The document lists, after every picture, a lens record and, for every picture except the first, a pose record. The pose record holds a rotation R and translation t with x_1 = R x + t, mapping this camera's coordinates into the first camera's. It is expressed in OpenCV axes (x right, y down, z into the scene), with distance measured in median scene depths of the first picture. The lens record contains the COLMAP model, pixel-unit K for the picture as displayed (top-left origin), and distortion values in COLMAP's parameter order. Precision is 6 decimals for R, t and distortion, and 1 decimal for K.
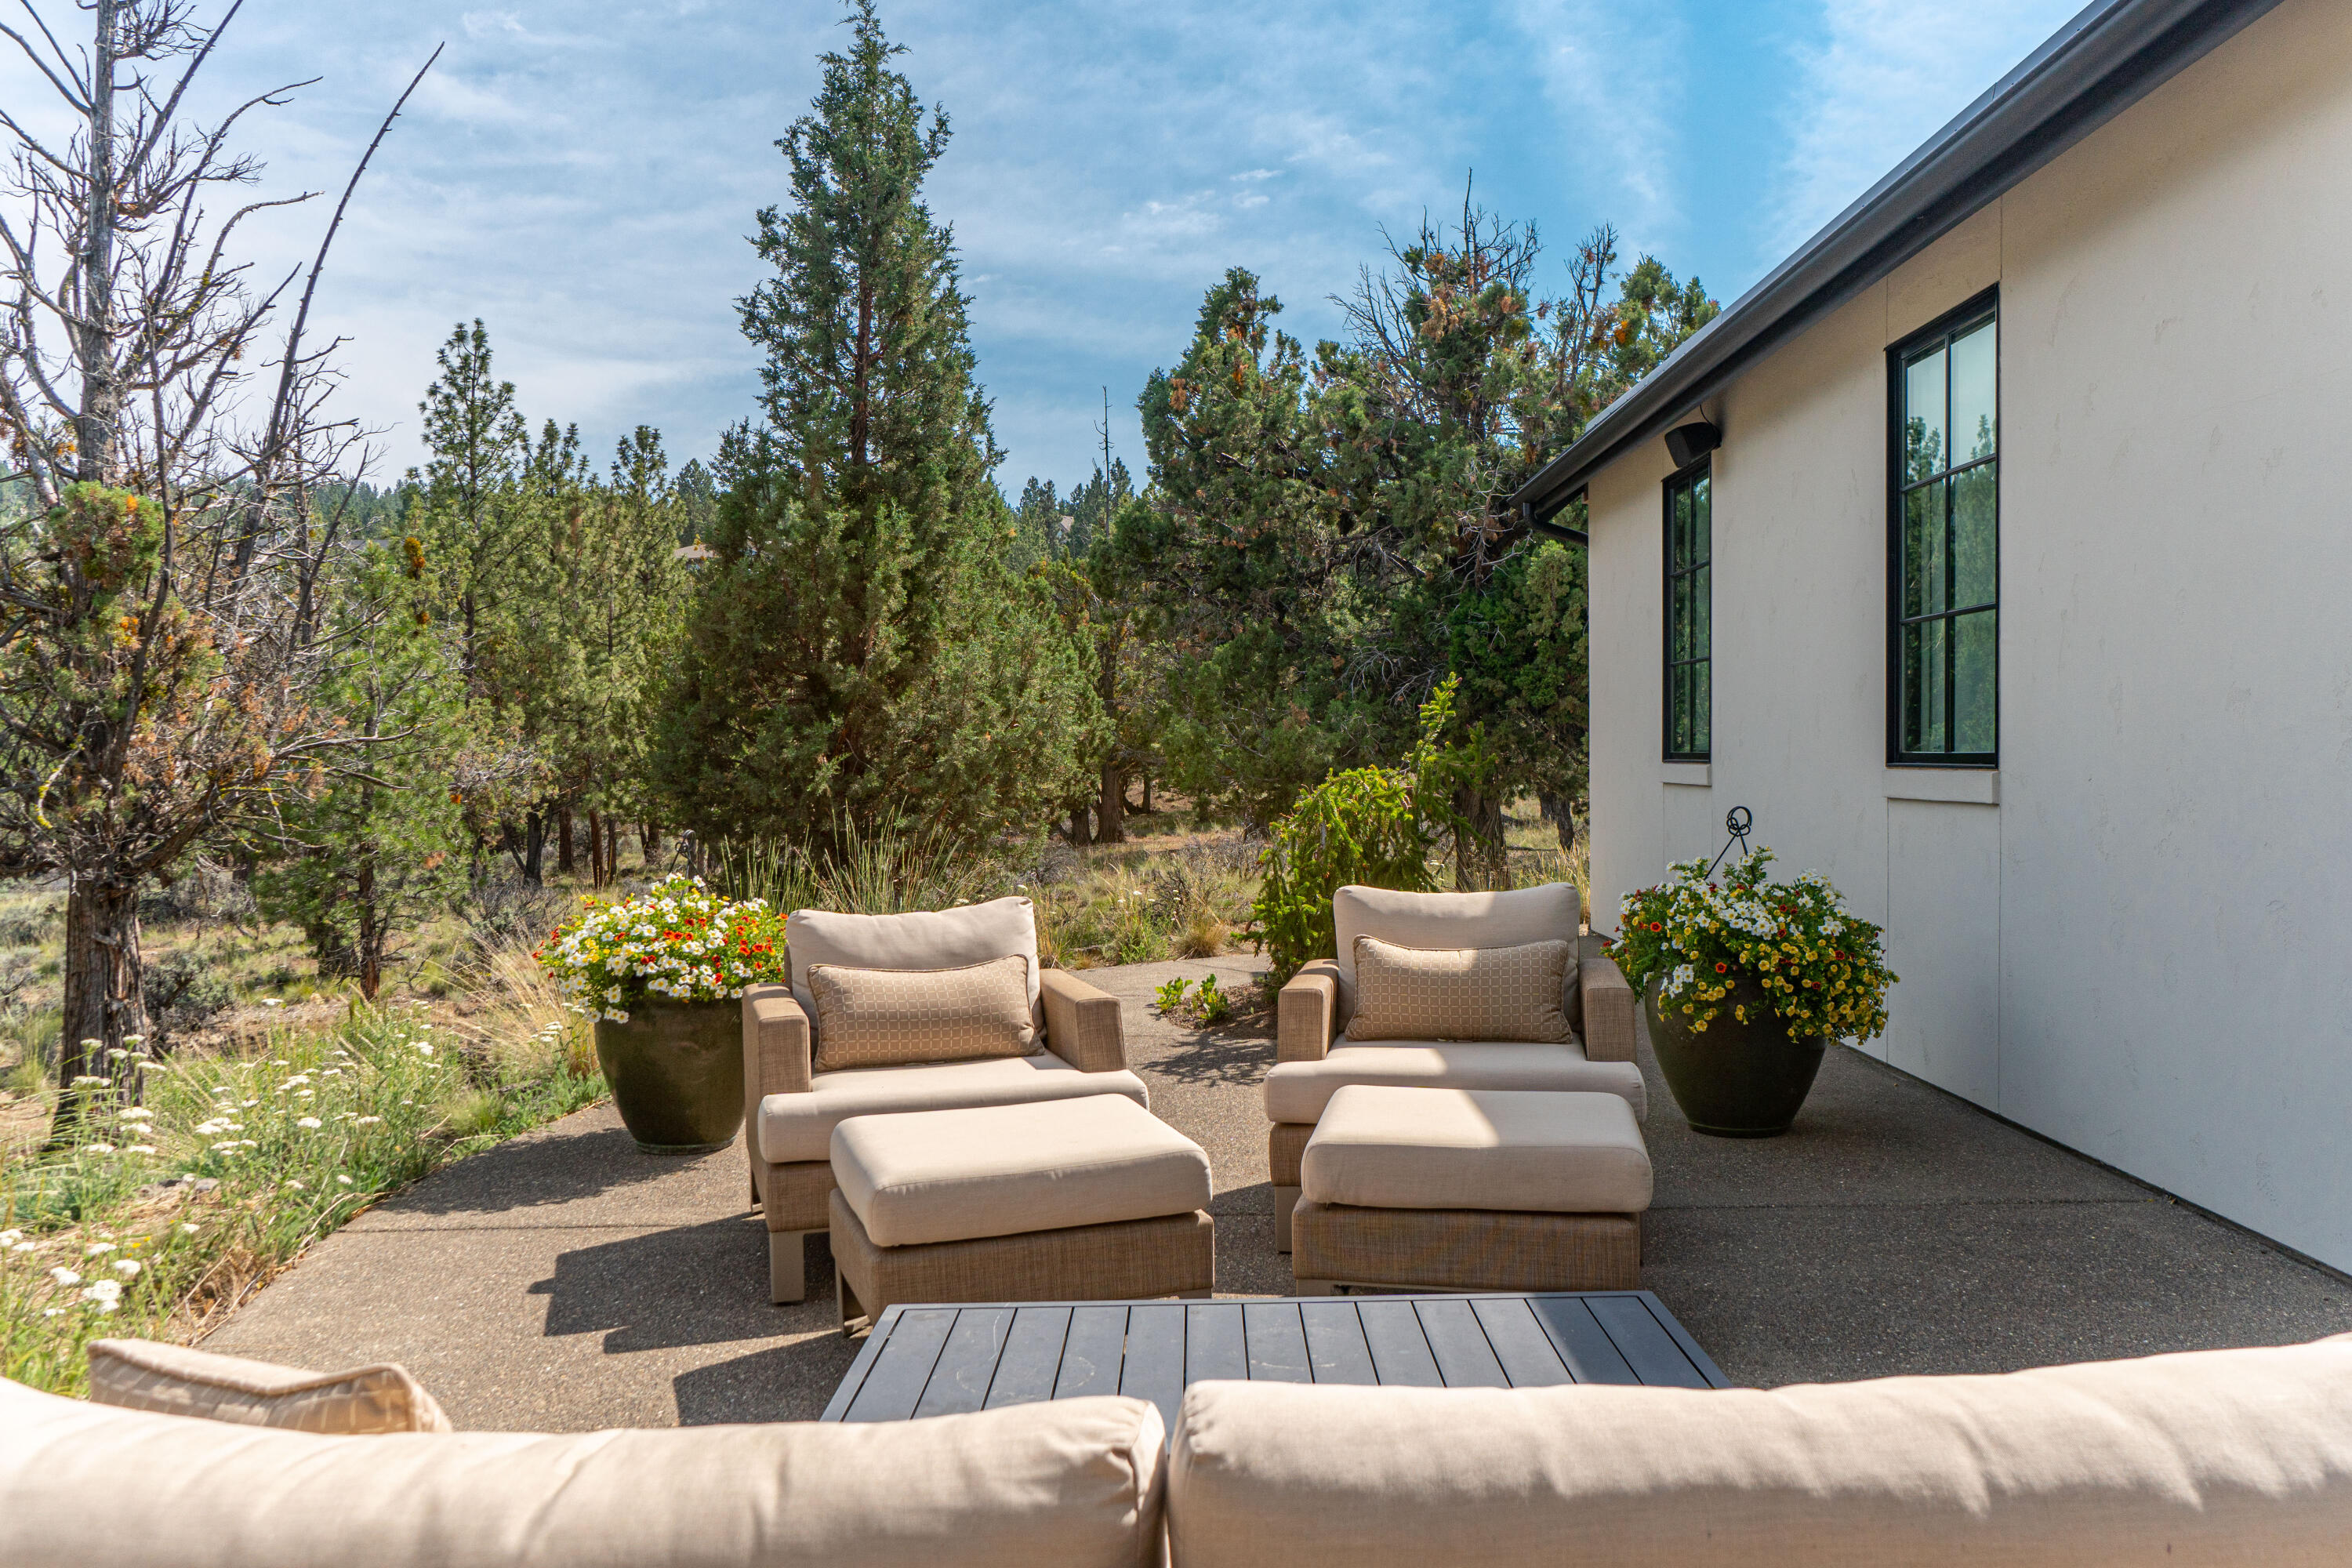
lens RADIAL K [[1815.2, 0, 1237.8], [0, 1815.2, 785.1], [0, 0, 1]] dist [0.003712, -0.032996]
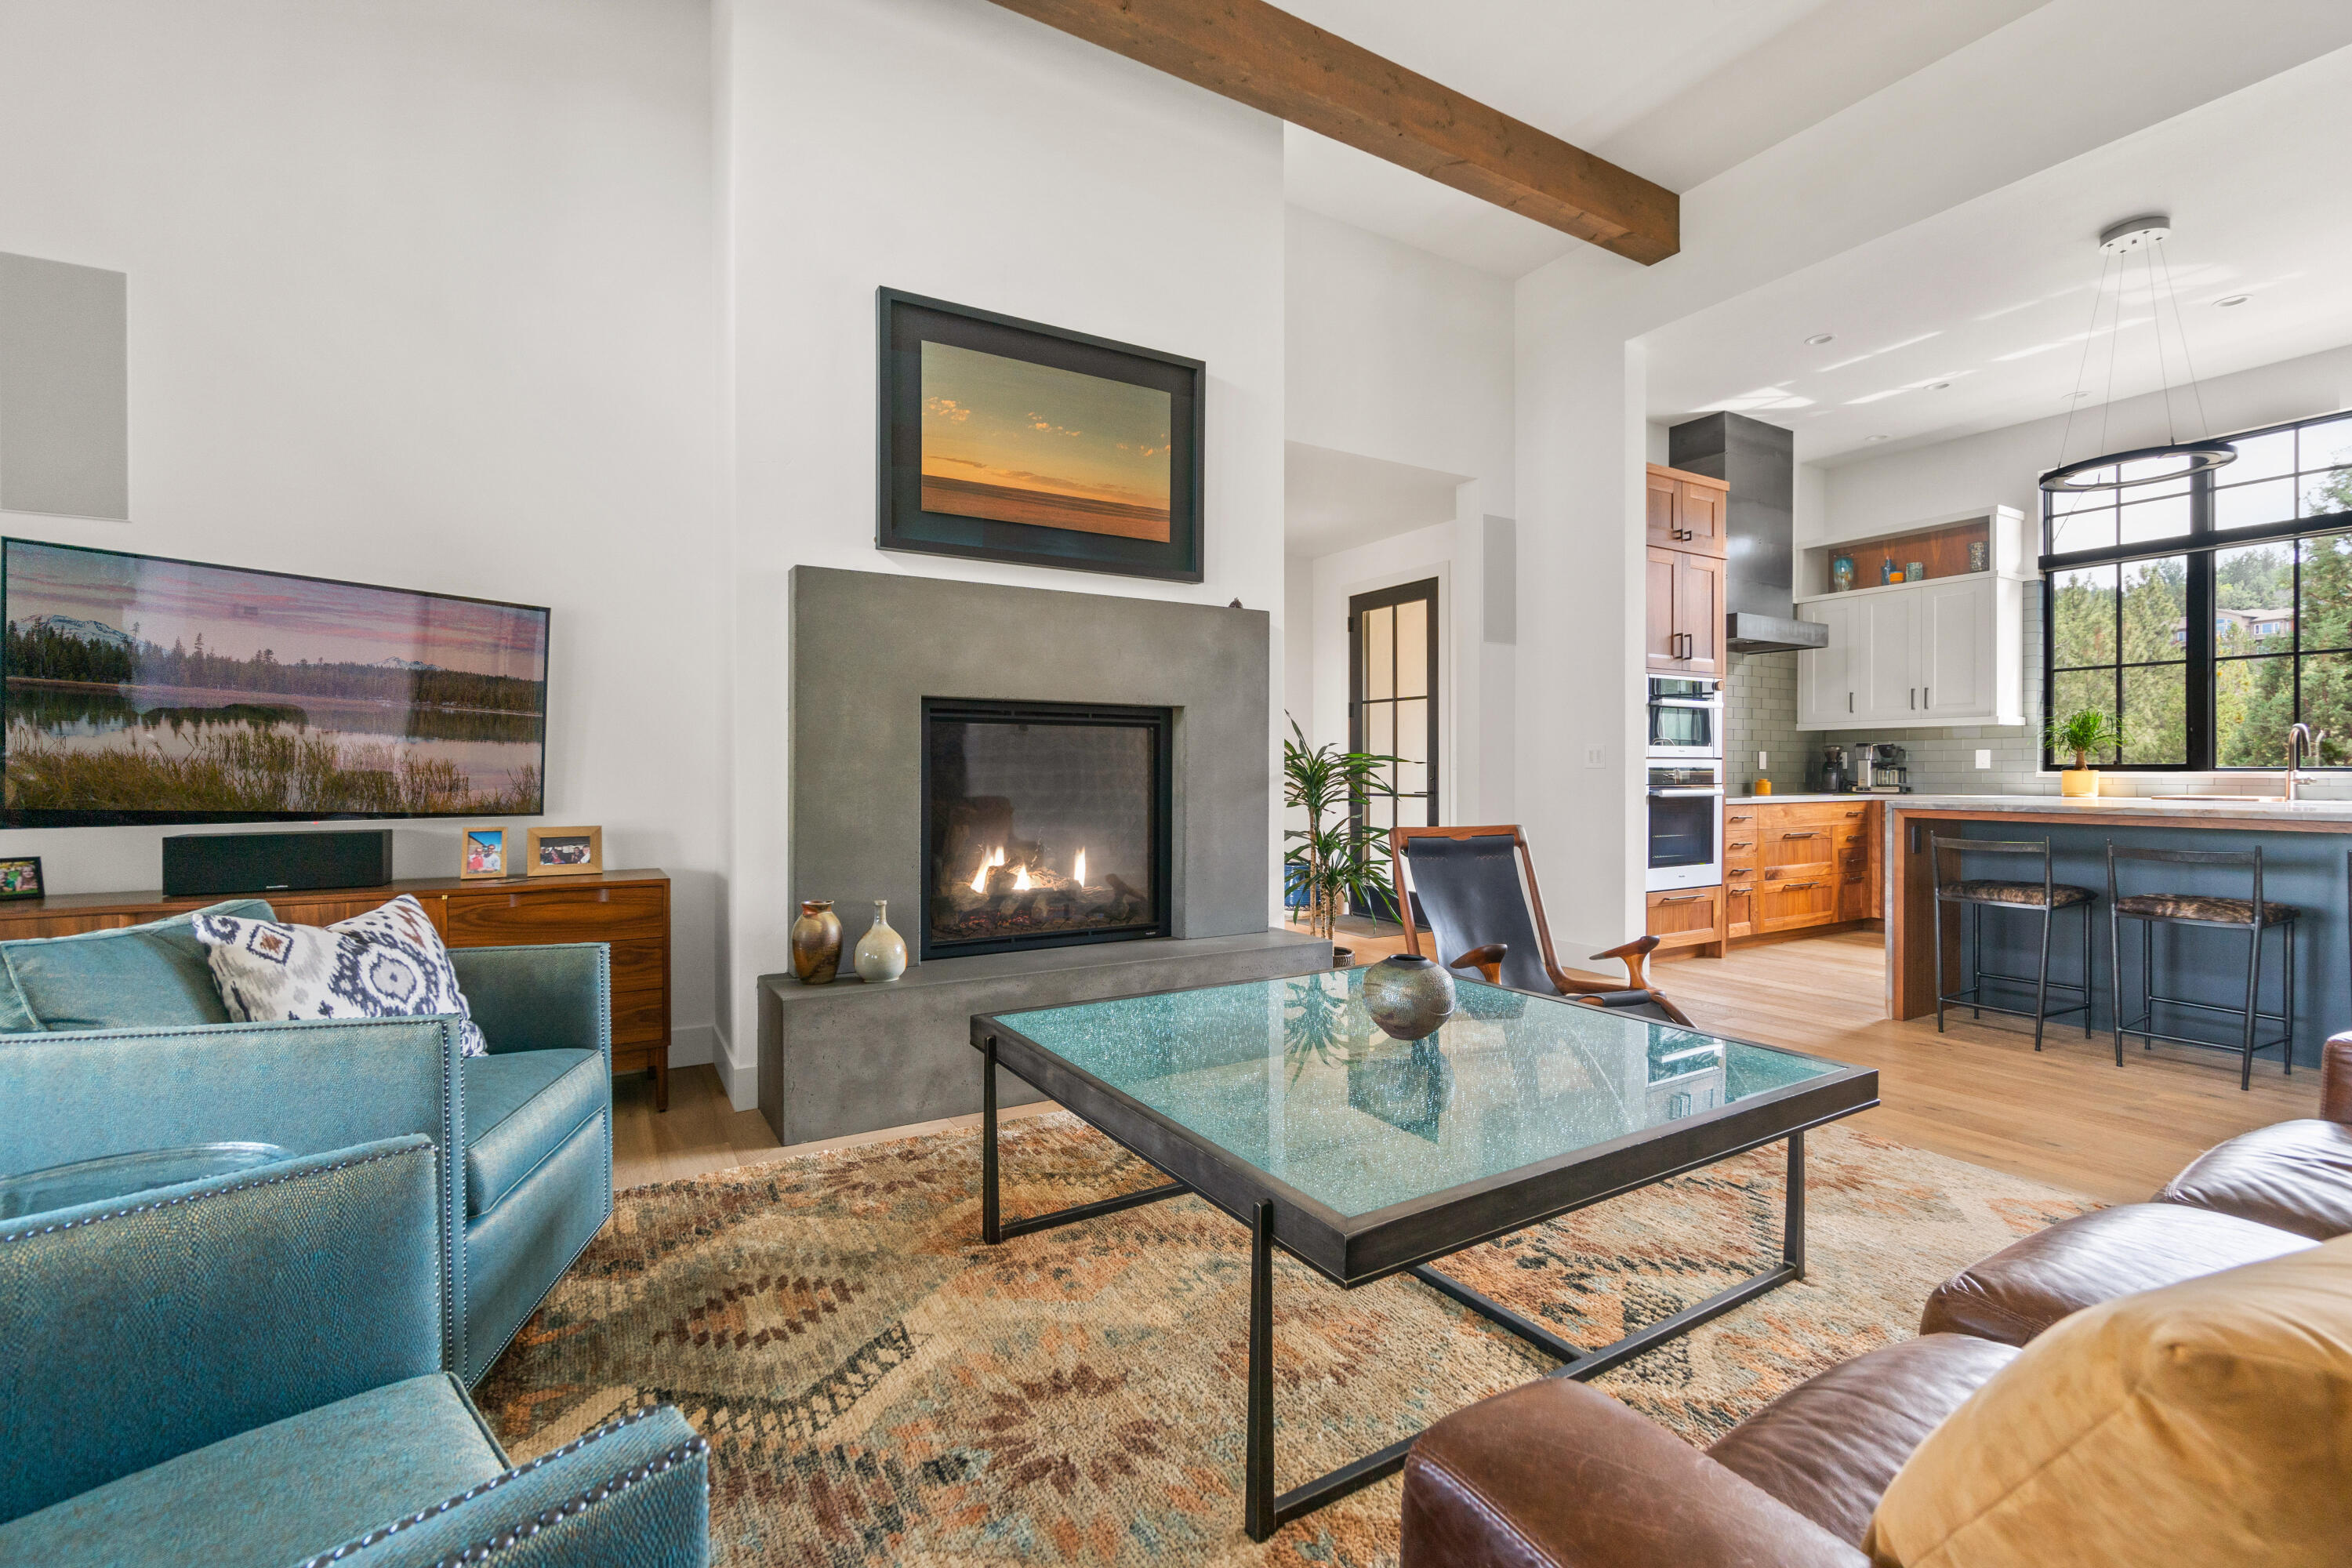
lens RADIAL K [[1035.7, 0, 1186.6], [0, 1035.7, 769.0], [0, 0, 1]] dist [0.003267, -0.000506]
pose [[0.503721, 0.001439, -0.863865, 0.150842], [-0.018312, 0.999792, -0.009012, 0.005519], [0.863672, 0.020359, 0.503643, -0.791572]]
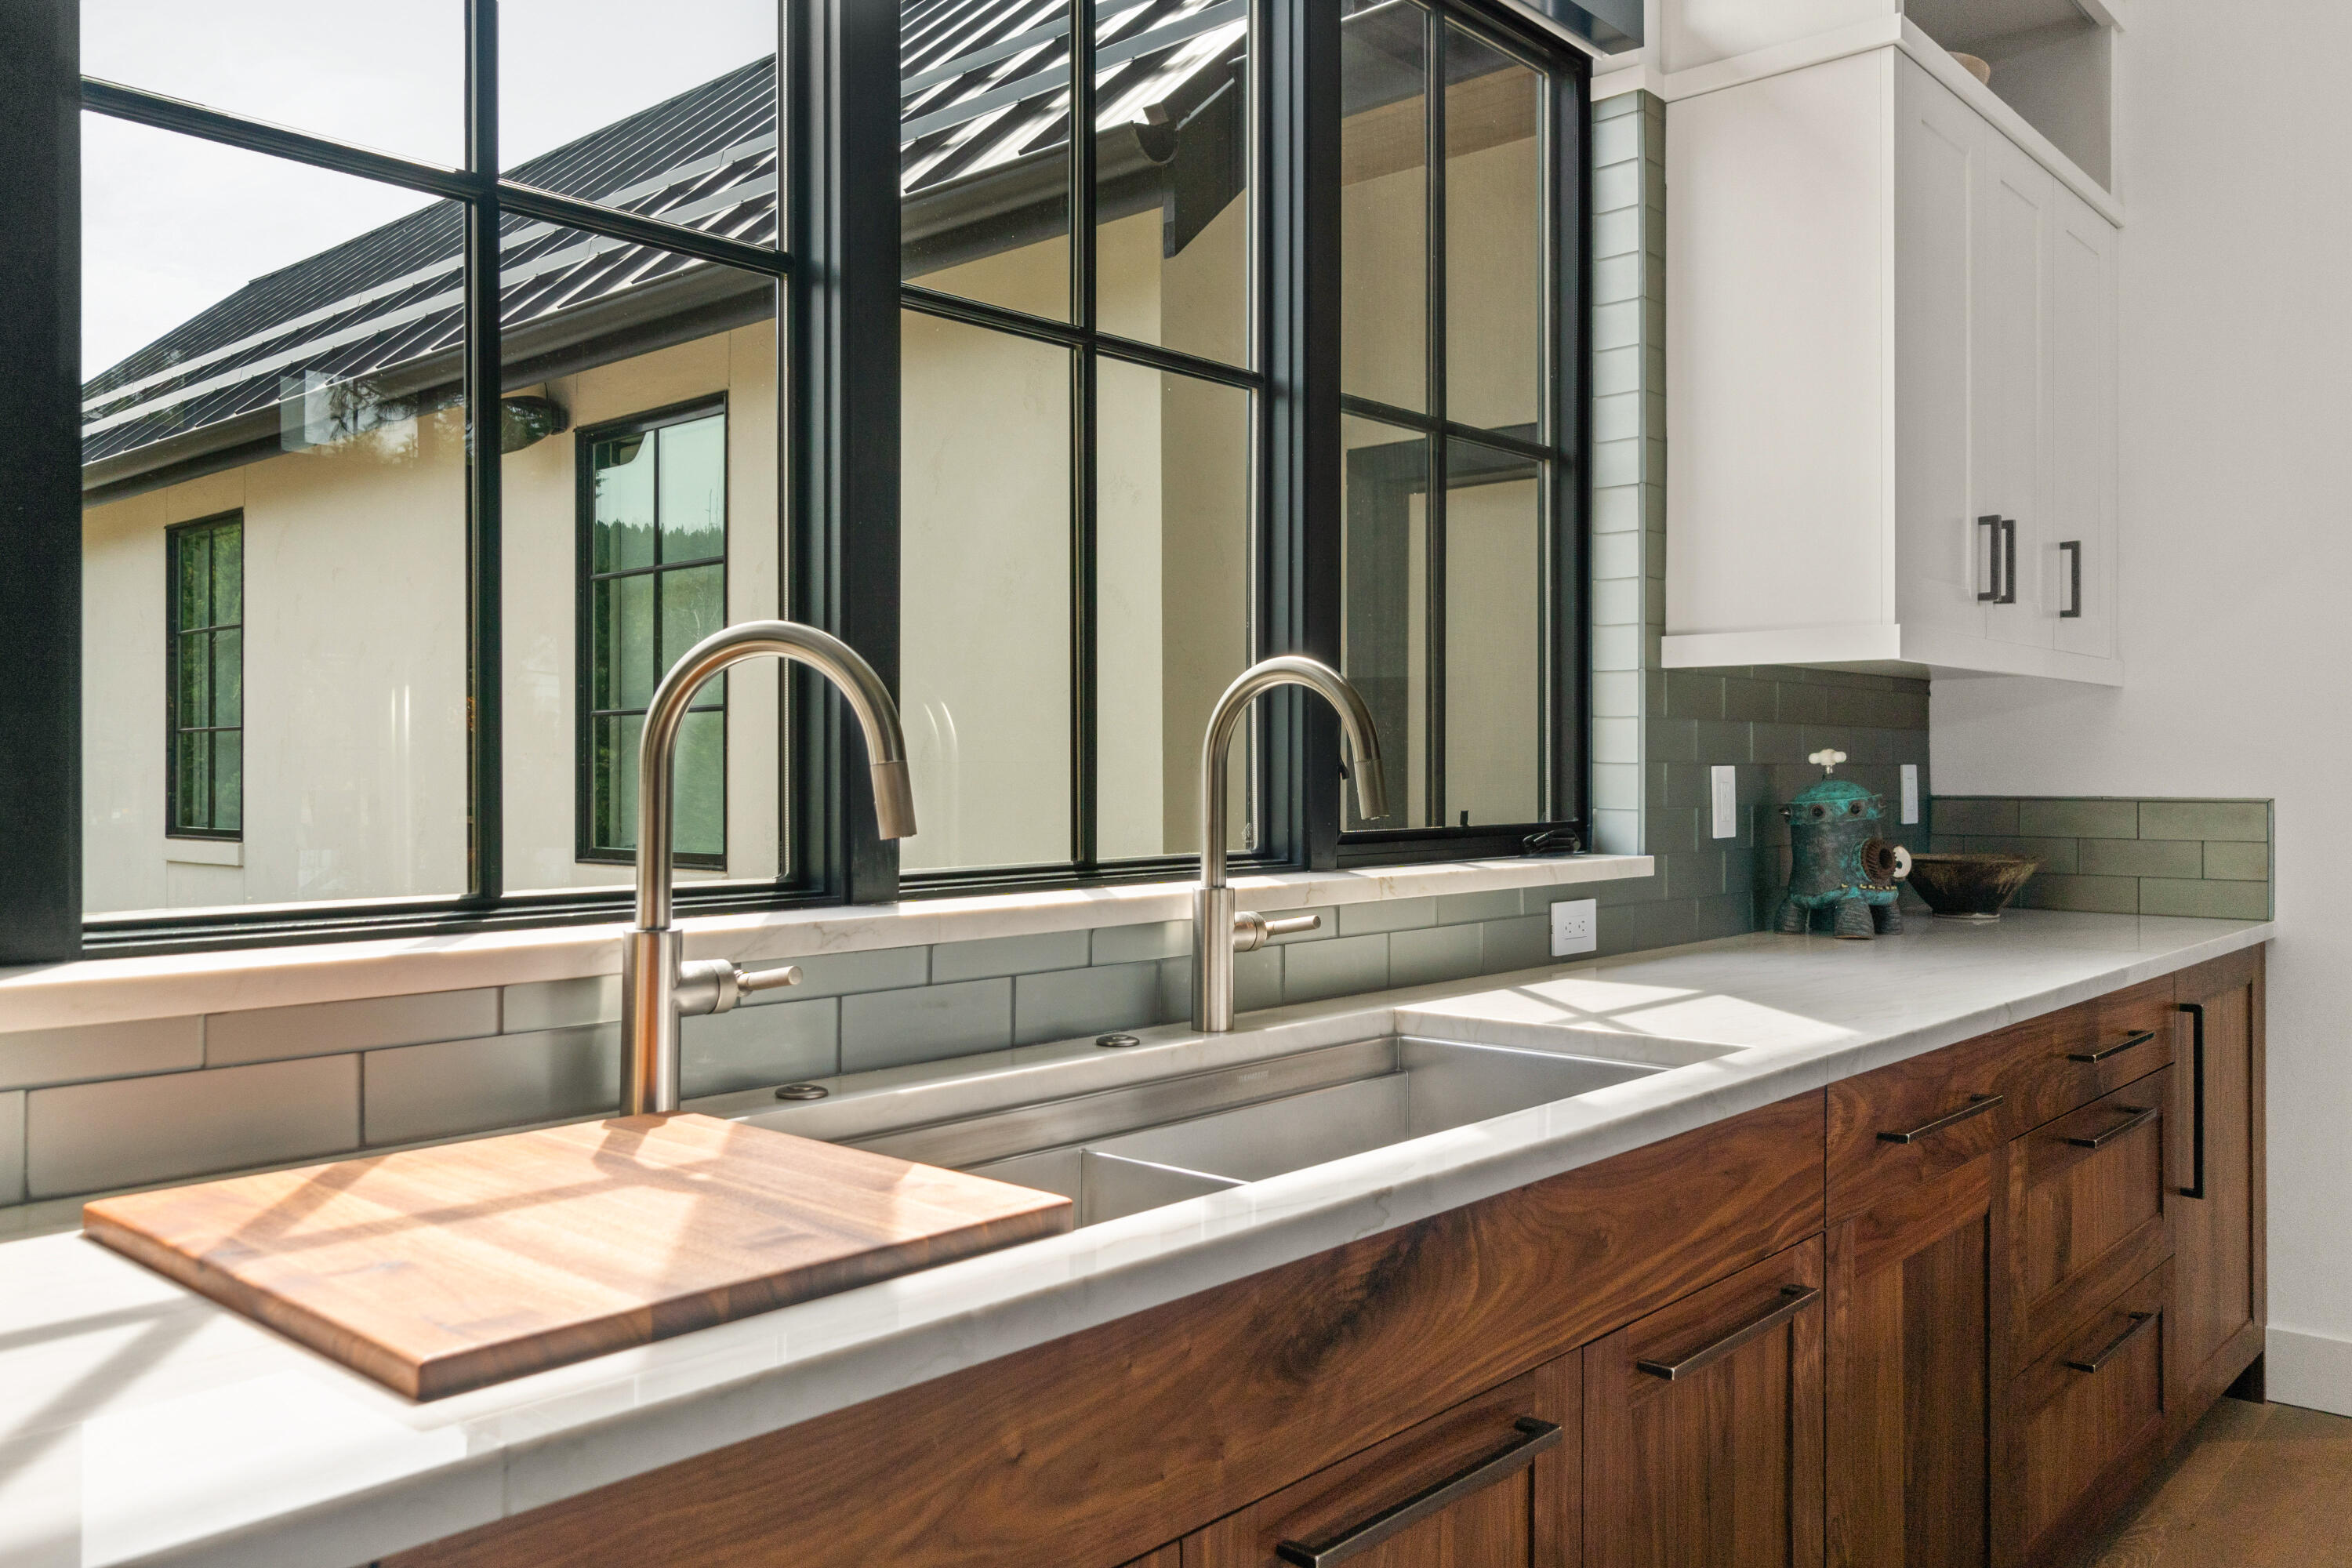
lens RADIAL K [[1815.4, 0, 1176.0], [0, 1815.4, 784.0], [0, 0, 1]] dist [0.000641, -0.003428]
pose [[0.680755, -0.003032, 0.732505, -0.064224], [0.013606, 0.999871, -0.008505, -0.014947], [-0.732385, 0.015756, 0.680708, -0.250045]]
